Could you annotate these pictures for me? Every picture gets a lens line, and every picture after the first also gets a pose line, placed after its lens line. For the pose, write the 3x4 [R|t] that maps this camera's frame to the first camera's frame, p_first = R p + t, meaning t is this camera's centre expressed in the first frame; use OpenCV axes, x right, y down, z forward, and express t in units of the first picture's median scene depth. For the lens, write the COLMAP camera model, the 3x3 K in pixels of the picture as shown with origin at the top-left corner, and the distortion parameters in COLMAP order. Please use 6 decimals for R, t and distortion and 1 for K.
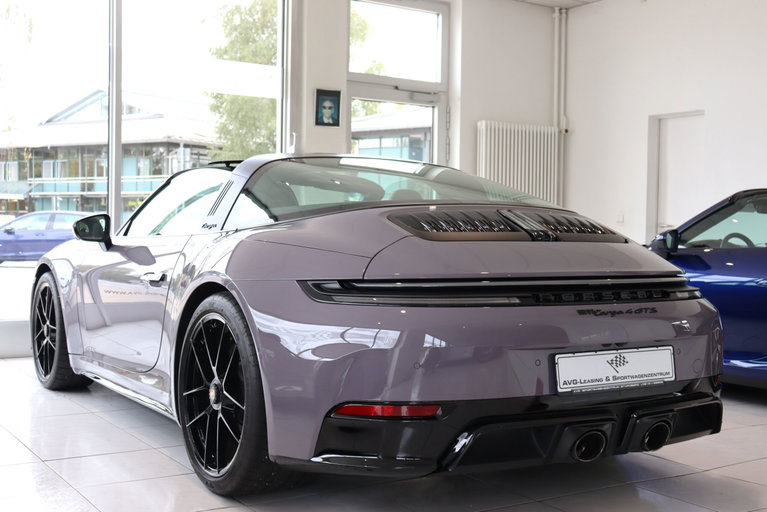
lens RADIAL K [[981.8, 0, 383.5], [0, 981.8, 256.0], [0, 0, 1]] dist [0.014768, 0.049233]
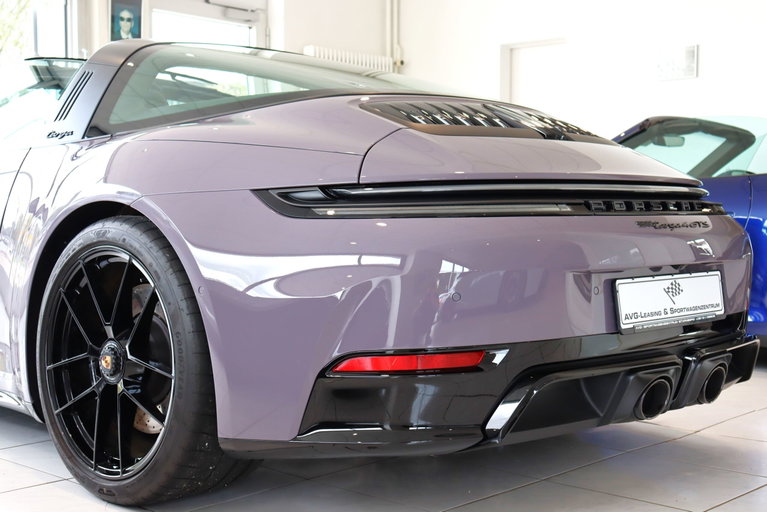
lens RADIAL K [[1089.0, 0, 383.5], [0, 1089.0, 256.0], [0, 0, 1]] dist [0.069236, 0.107383]
pose [[0.968142, -0.022637, 0.249376, -0.195790], [0.017902, 0.999614, 0.021239, 0.058100], [-0.249760, -0.016098, 0.968174, 0.221485]]
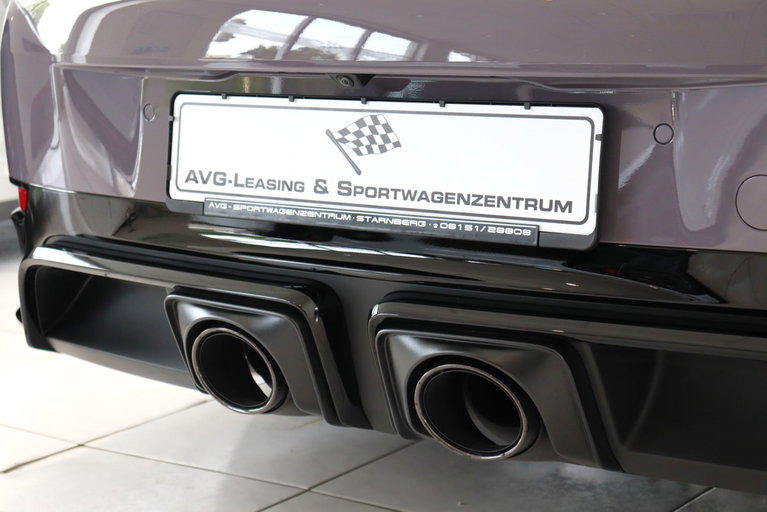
lens RADIAL K [[1740.5, 0, 383.5], [0, 1740.5, 256.0], [0, 0, 1]] dist [0.493203, -0.096763]
pose [[0.341395, 0.147426, -0.928286, 0.750518], [0.017256, 0.986473, 0.163013, 0.054310], [0.939761, -0.071671, 0.334233, 0.814490]]
